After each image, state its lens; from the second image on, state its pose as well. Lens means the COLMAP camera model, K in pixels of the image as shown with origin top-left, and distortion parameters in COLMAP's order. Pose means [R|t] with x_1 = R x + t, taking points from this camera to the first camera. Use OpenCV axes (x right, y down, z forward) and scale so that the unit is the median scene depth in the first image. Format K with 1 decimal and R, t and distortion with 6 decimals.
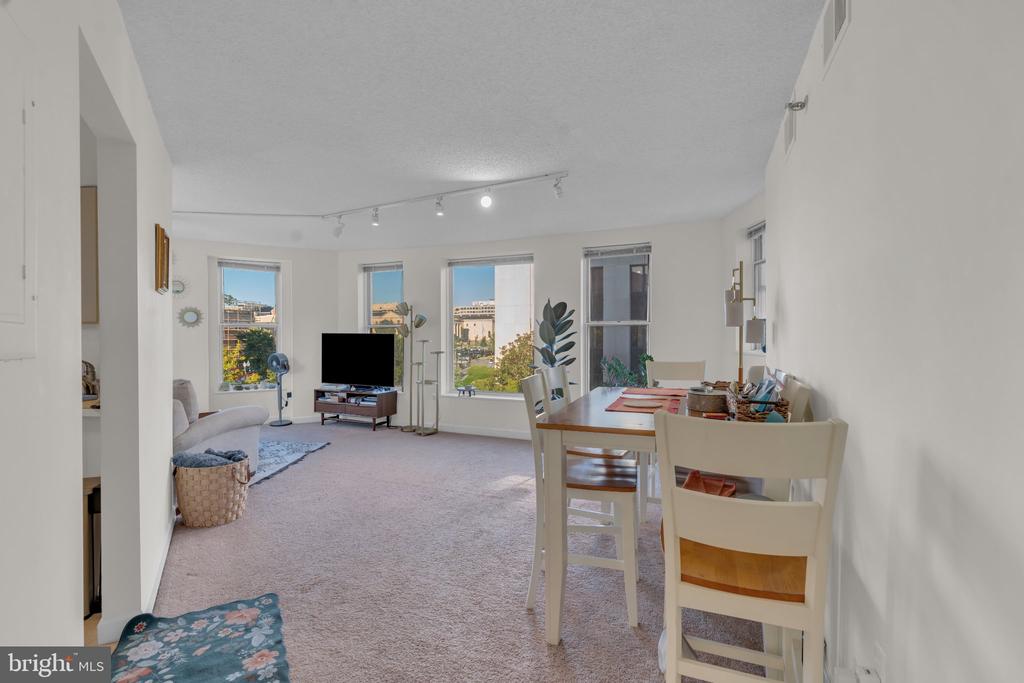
lens RADIAL K [[459.1, 0, 511.8], [0, 459.1, 336.4], [0, 0, 1]] dist [-0.005522, -0.000013]
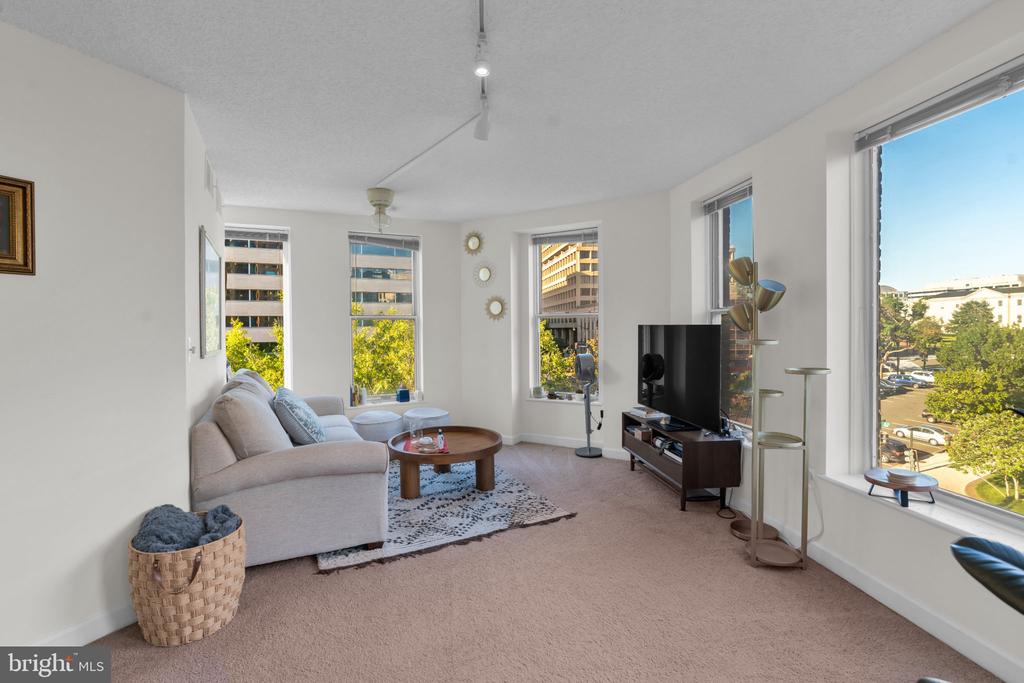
lens RADIAL K [[467.0, 0, 505.6], [0, 467.0, 331.7], [0, 0, 1]] dist [-0.014893, 0.000236]
pose [[0.484372, 0.004692, -0.874849, 0.064015], [0.007081, 0.999932, 0.009283, -0.004890], [0.874833, -0.010691, 0.484306, 0.543789]]
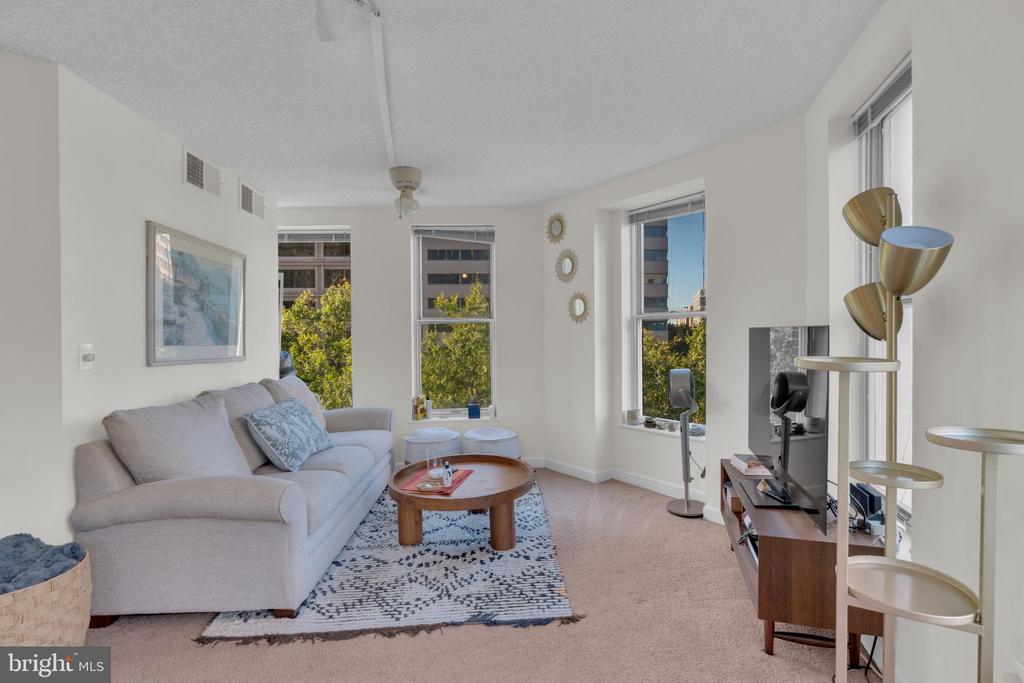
lens RADIAL K [[469.3, 0, 535.8], [0, 469.3, 341.1], [0, 0, 1]] dist [-0.004882, -0.000236]
pose [[0.119056, 0.014298, -0.992785, -0.017326], [0.007049, 0.999859, 0.015245, -0.002847], [0.992862, -0.008813, 0.118939, 0.782263]]
